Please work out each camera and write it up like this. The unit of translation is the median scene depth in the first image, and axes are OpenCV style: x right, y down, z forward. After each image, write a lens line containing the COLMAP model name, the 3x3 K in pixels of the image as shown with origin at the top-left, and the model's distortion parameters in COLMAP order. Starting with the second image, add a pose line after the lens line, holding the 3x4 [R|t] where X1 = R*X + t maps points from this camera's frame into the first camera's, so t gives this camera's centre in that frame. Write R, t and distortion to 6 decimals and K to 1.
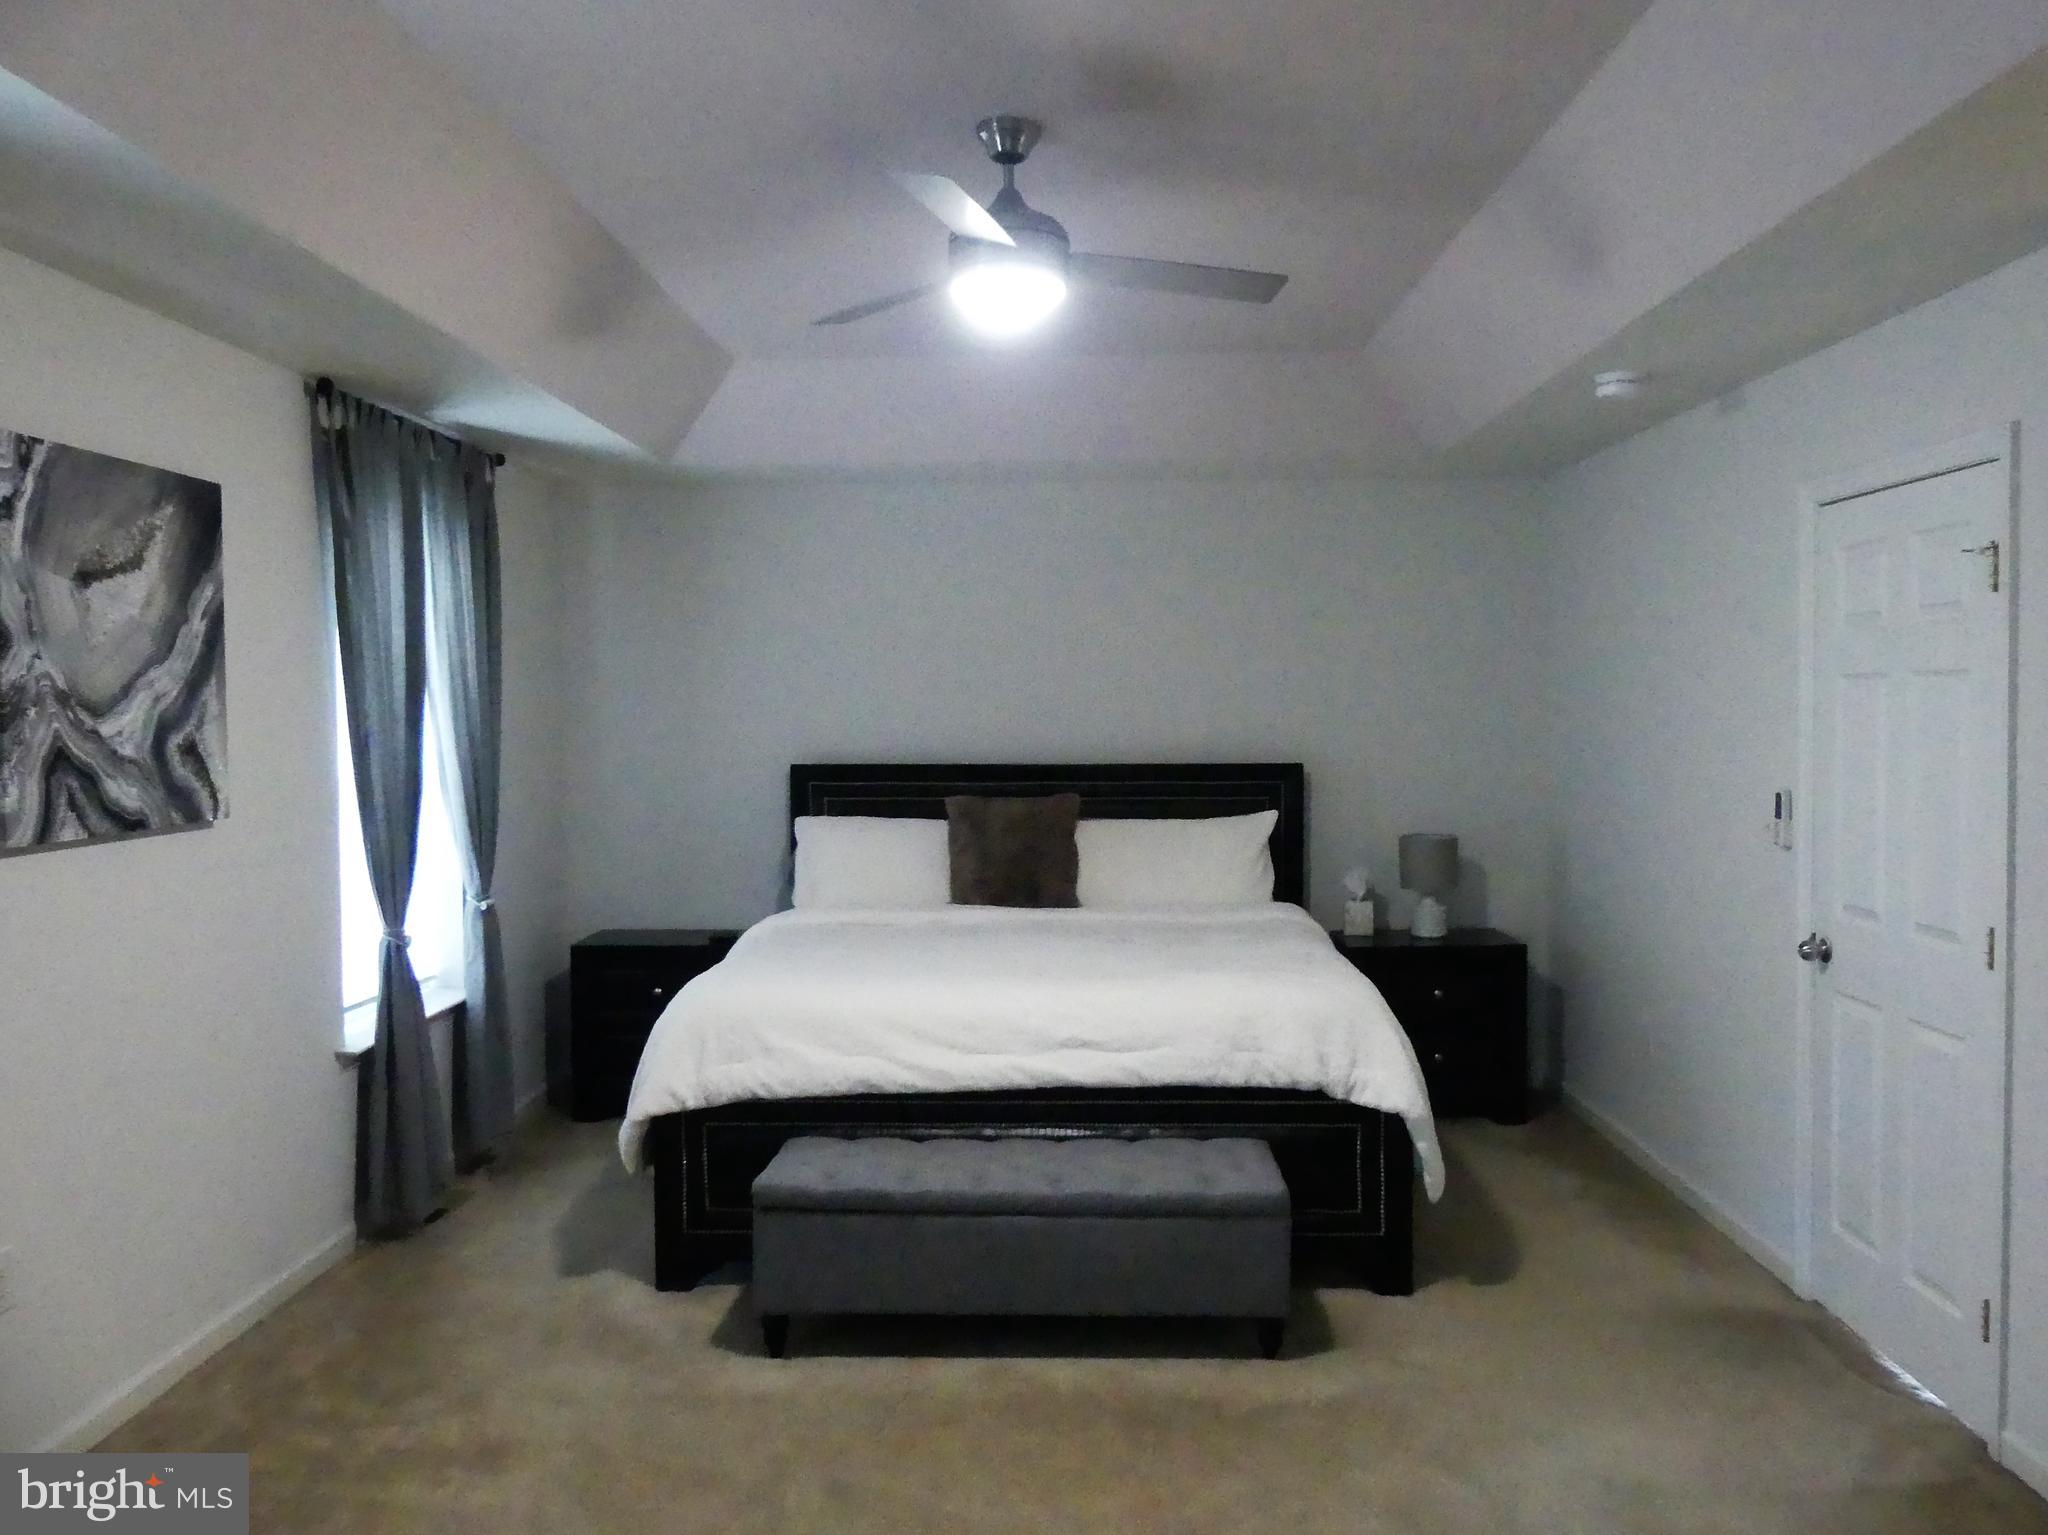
lens RADIAL K [[1588.1, 0, 1012.8], [0, 1588.1, 783.5], [0, 0, 1]] dist [0.002818, 0.005794]
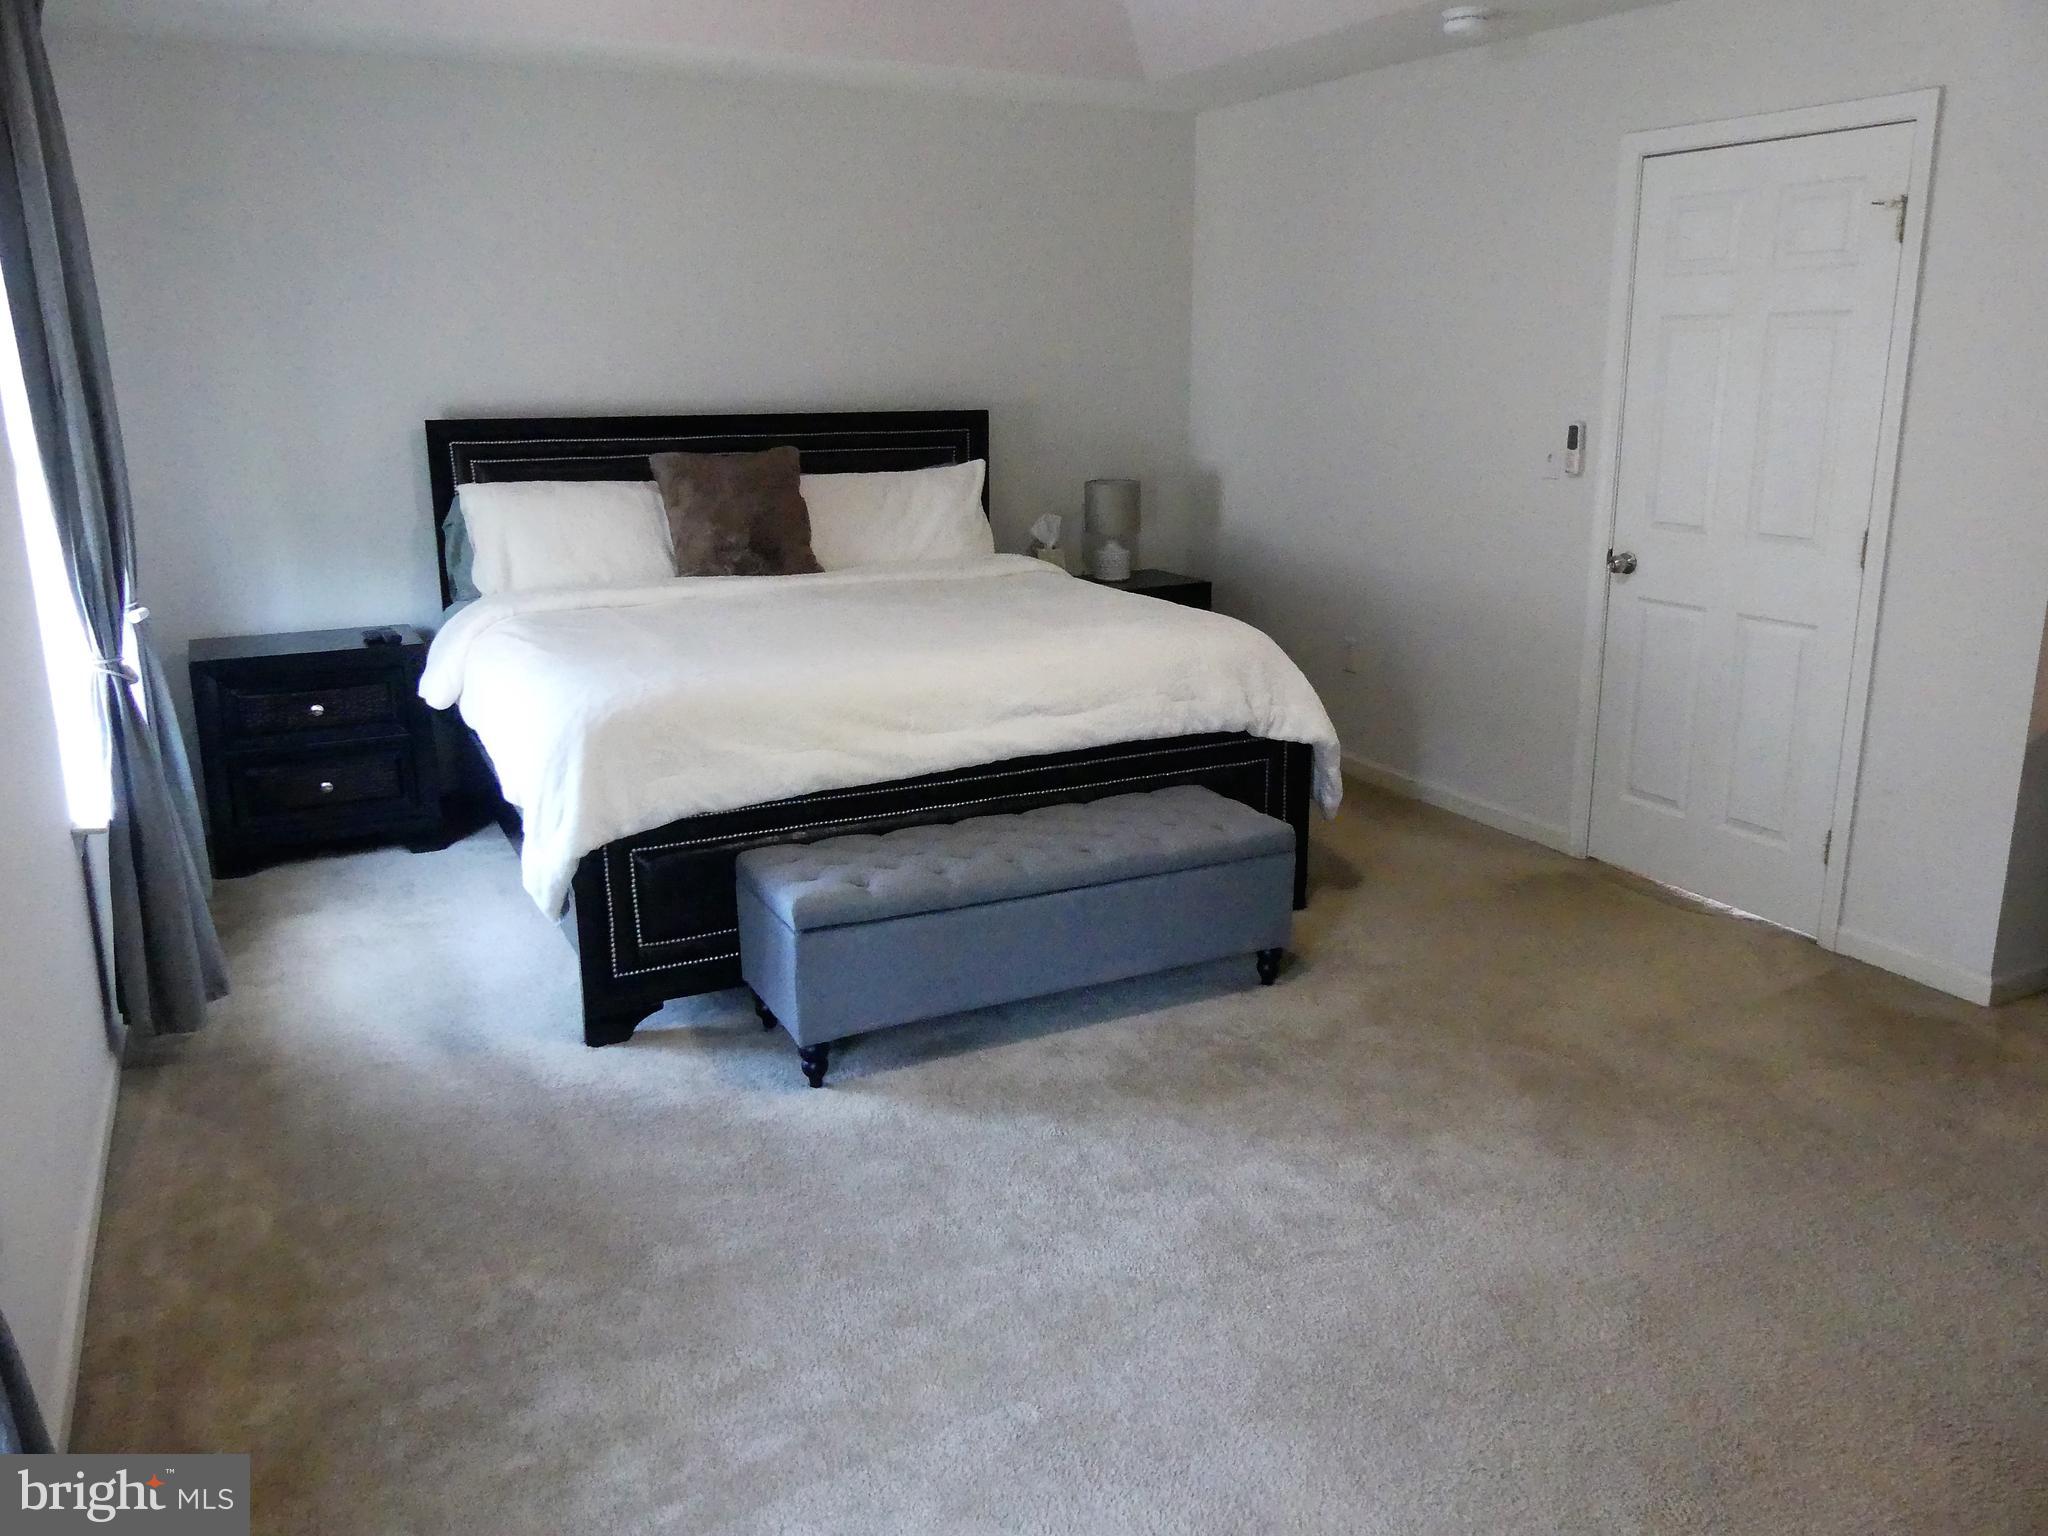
lens RADIAL K [[1588.1, 0, 1045.2], [0, 1588.1, 742.8], [0, 0, 1]] dist [0.002818, 0.005794]
pose [[0.876120, -0.112604, 0.468757, -0.395633], [0.023023, 0.981003, 0.192624, 0.001086], [-0.481542, -0.157970, 0.862069, 0.179421]]
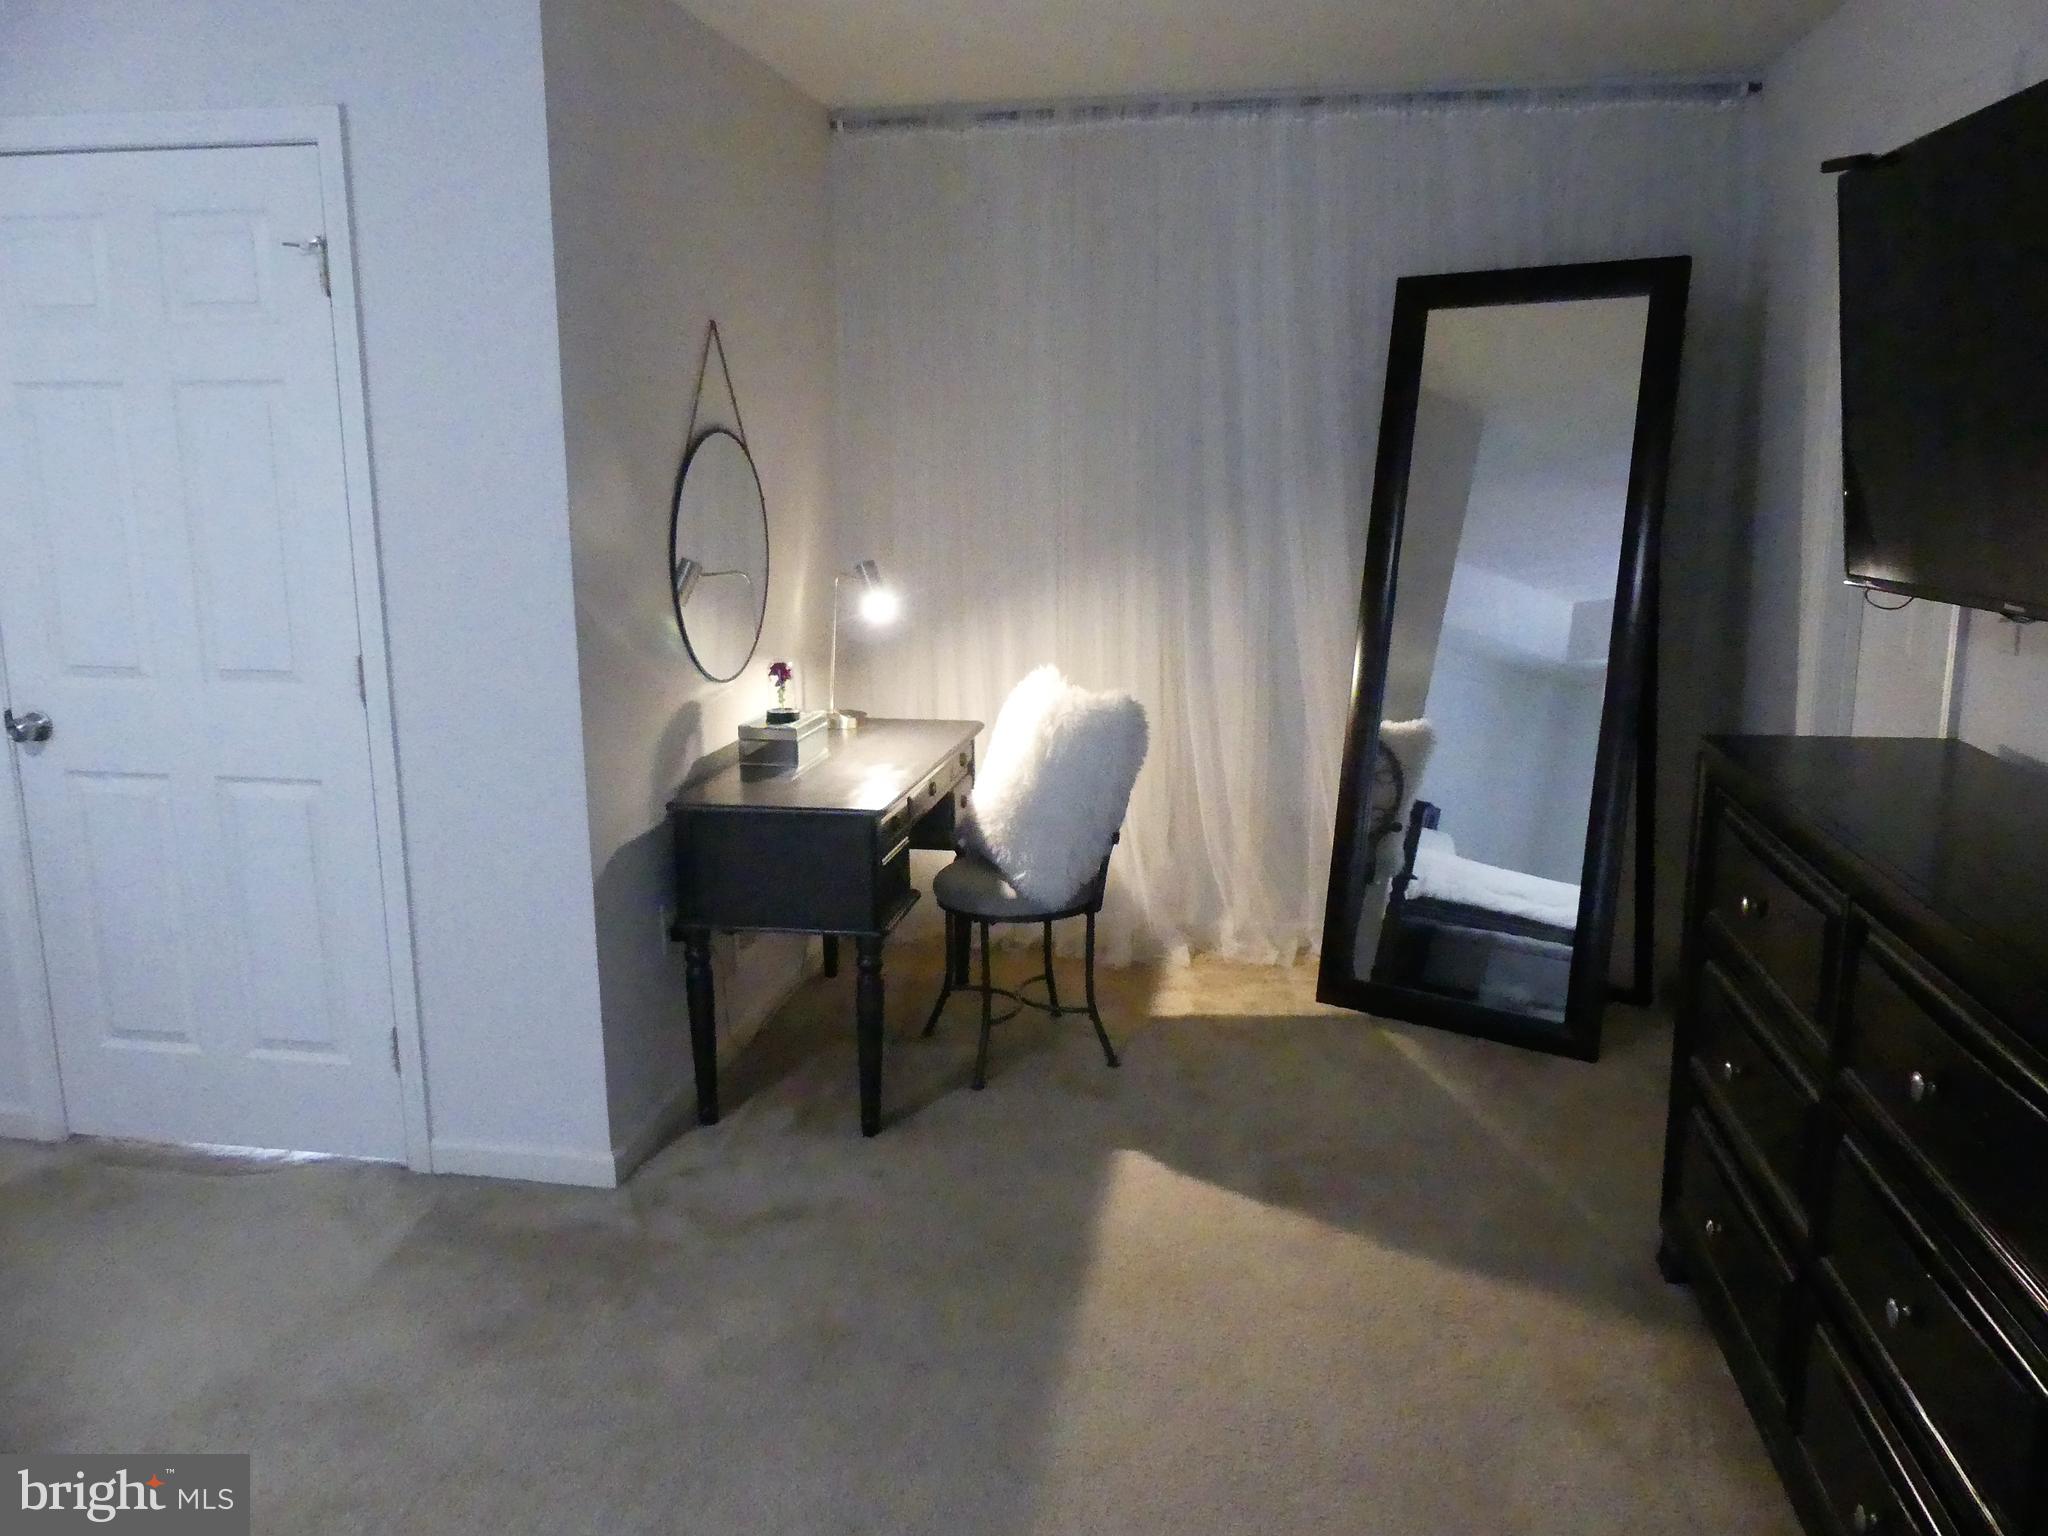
lens RADIAL K [[1588.1, 0, 1032.0], [0, 1588.1, 757.2], [0, 0, 1]] dist [0.002818, 0.005794]
pose [[0.145370, -0.199576, 0.969039, -0.203493], [0.050426, 0.979665, 0.194199, -0.012536], [-0.988091, 0.020634, 0.152478, 0.350876]]
